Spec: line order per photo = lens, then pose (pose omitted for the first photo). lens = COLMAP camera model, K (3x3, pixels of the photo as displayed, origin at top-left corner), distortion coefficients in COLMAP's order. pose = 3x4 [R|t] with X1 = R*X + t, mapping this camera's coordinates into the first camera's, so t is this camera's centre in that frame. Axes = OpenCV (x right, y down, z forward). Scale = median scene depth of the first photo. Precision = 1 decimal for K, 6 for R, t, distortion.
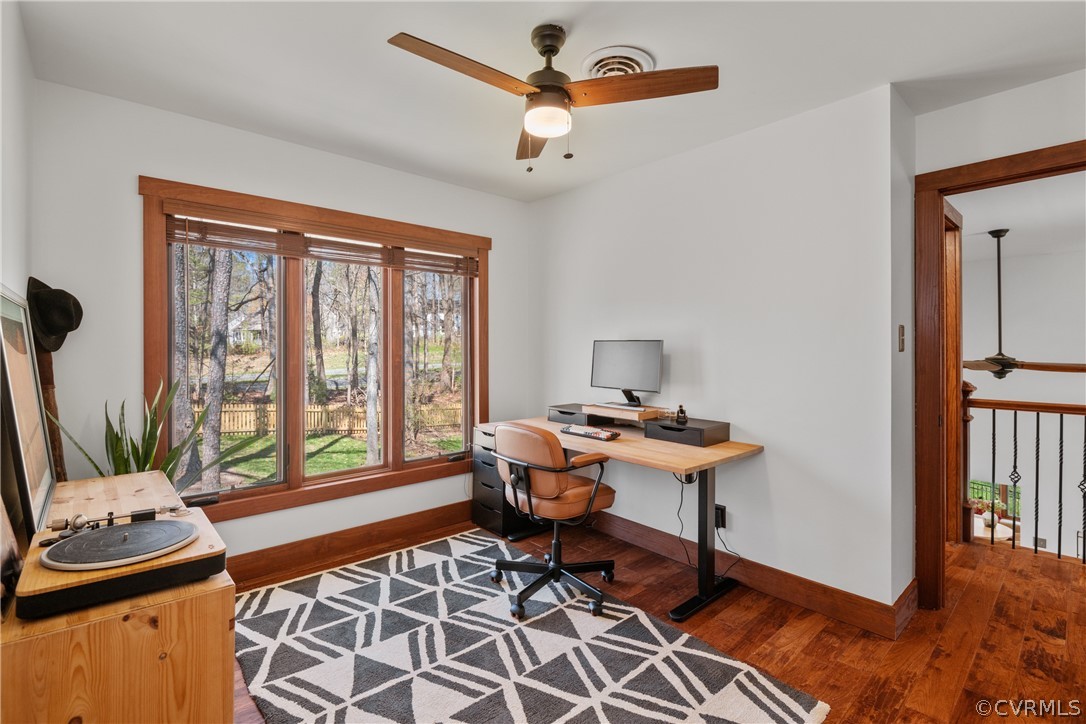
lens RADIAL K [[503.5, 0, 539.3], [0, 503.5, 355.5], [0, 0, 1]] dist [-0.000952, -0.004322]
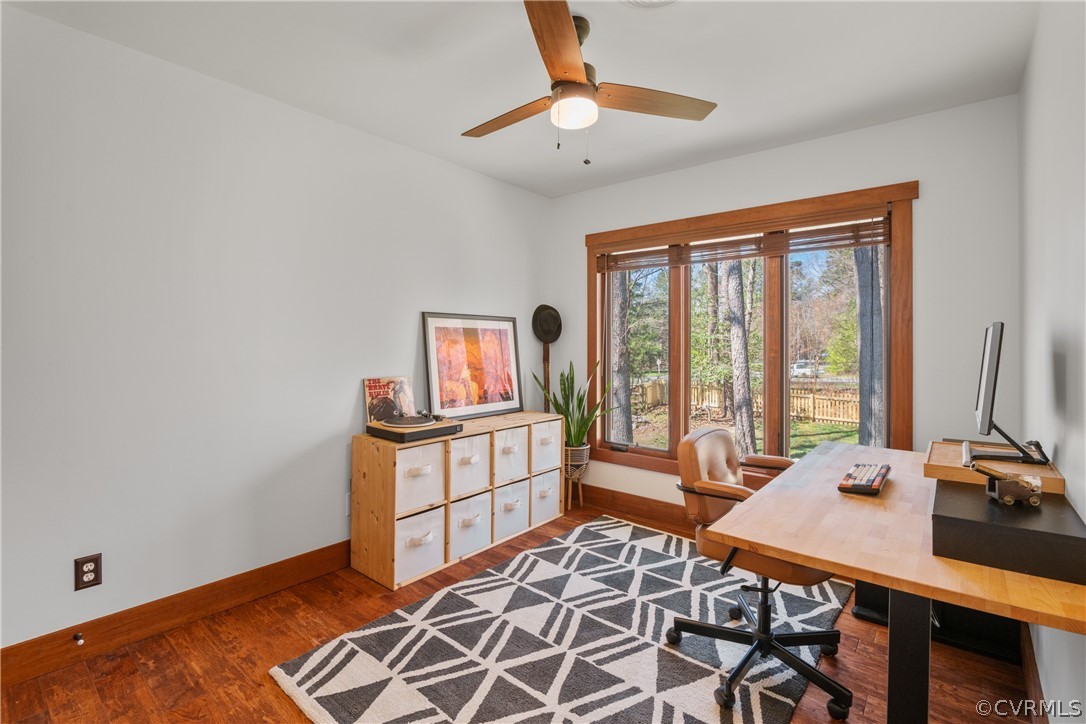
lens RADIAL K [[503.5, 0, 540.5], [0, 503.5, 354.3], [0, 0, 1]] dist [-0.000952, -0.004322]
pose [[0.140022, 0.023680, -0.989865, 0.793806], [-0.020743, 0.999565, 0.020977, -0.004144], [0.989931, 0.017596, 0.140452, 0.631743]]
